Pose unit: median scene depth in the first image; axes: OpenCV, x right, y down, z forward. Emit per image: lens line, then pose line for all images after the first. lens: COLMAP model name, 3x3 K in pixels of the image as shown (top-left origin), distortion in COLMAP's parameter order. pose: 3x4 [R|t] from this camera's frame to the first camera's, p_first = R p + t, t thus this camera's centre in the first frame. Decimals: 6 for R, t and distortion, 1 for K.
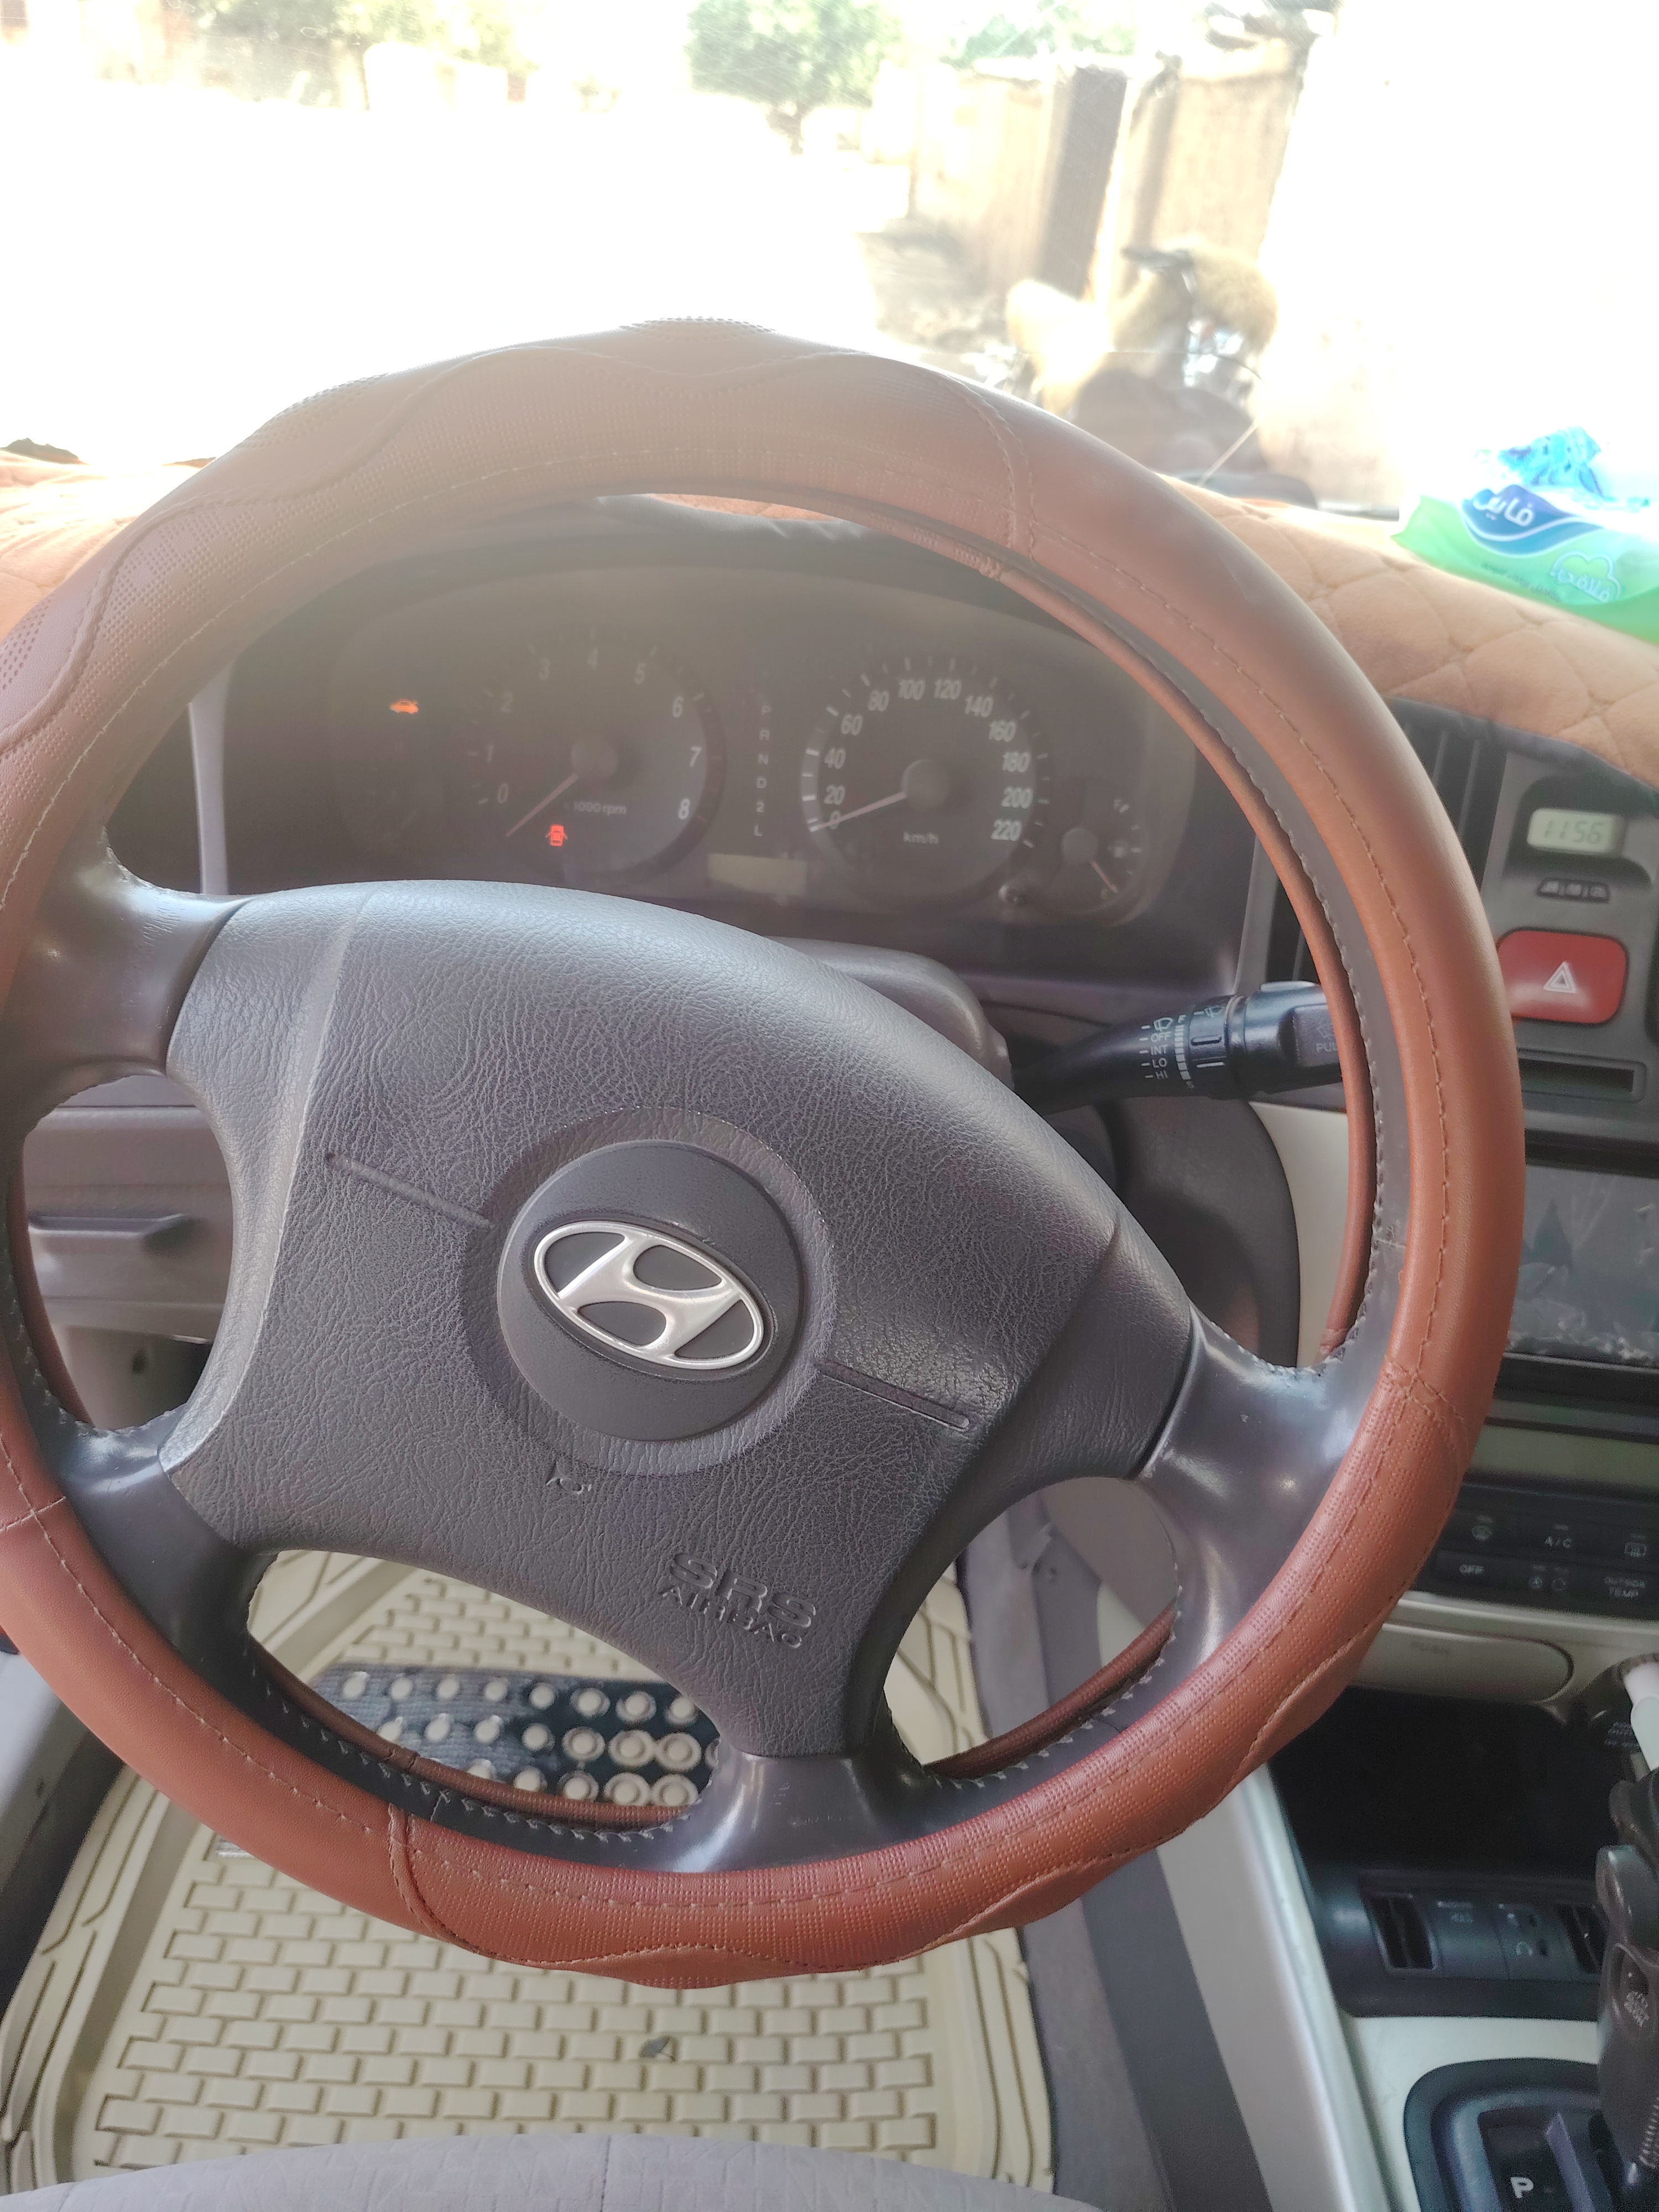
lens RADIAL K [[1548.5, 0, 838.4], [0, 1548.5, 1105.8], [0, 0, 1]] dist [-0.007407, -0.005116]
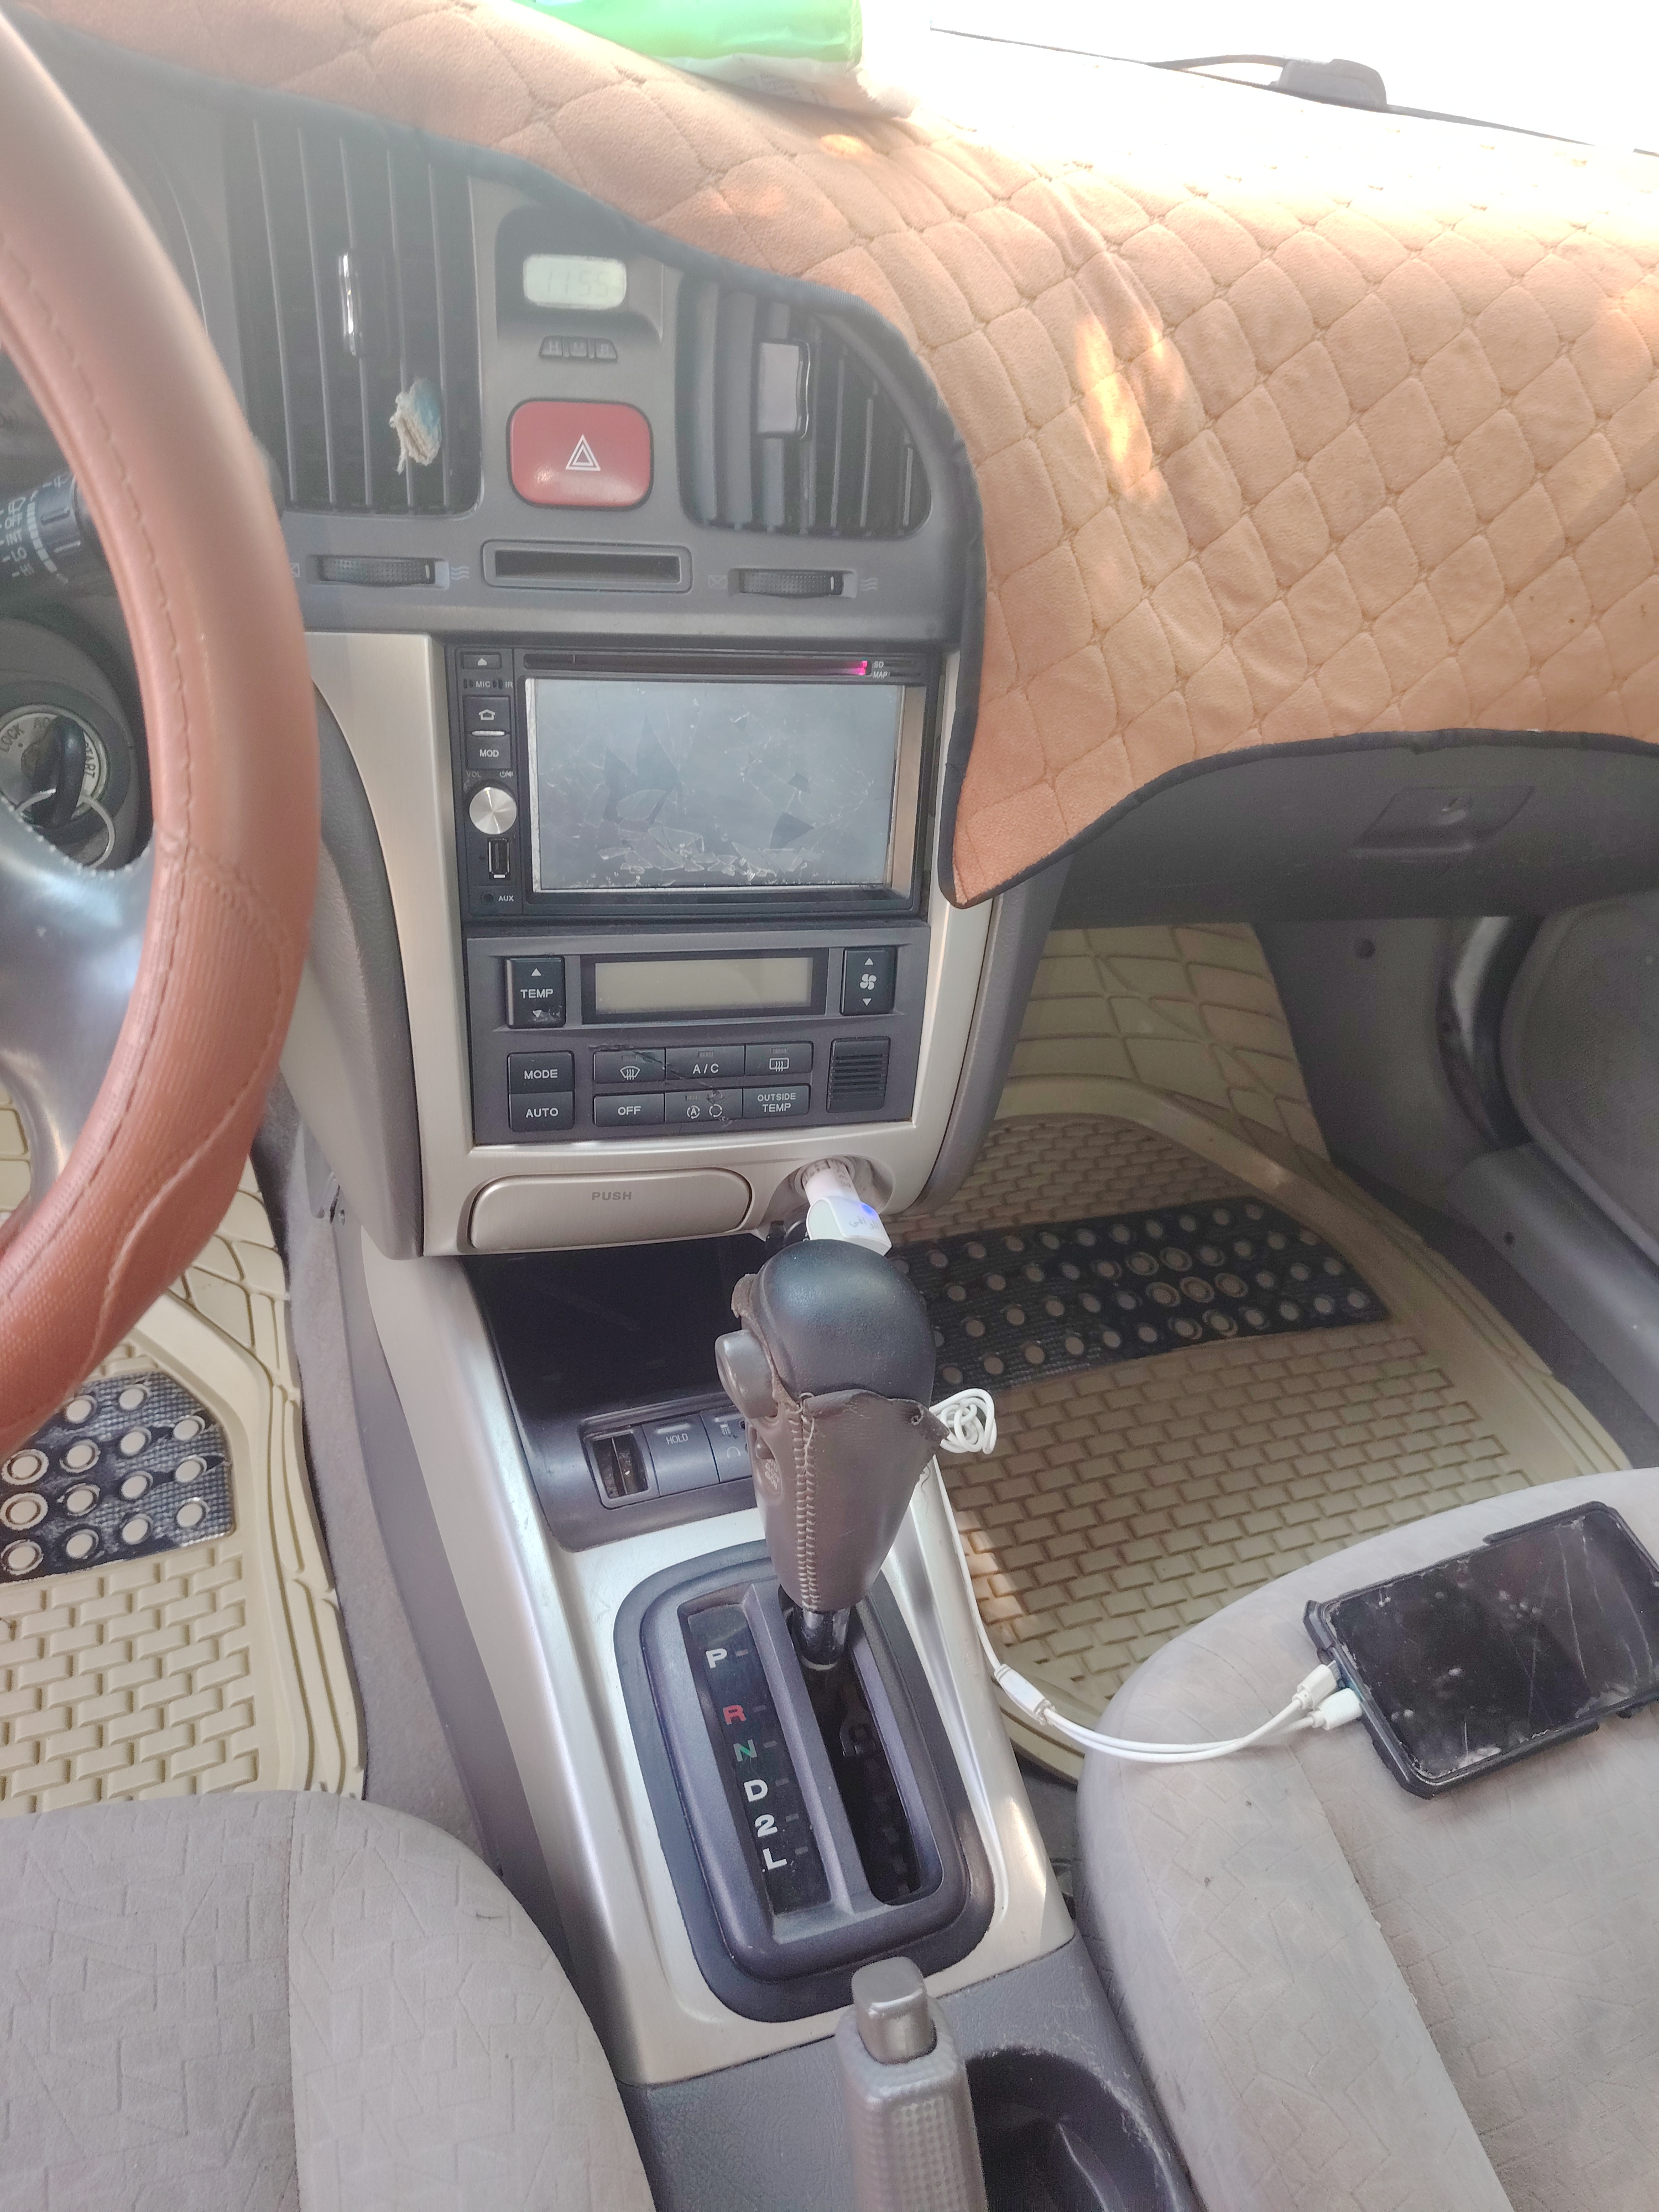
lens RADIAL K [[1548.5, 0, 807.7], [0, 1548.5, 1096.8], [0, 0, 1]] dist [-0.007407, -0.005116]
pose [[0.943709, -0.171437, 0.282884, 0.261635], [0.112417, 0.970531, 0.213146, 0.101508], [-0.311089, -0.169347, 0.935171, 0.040817]]
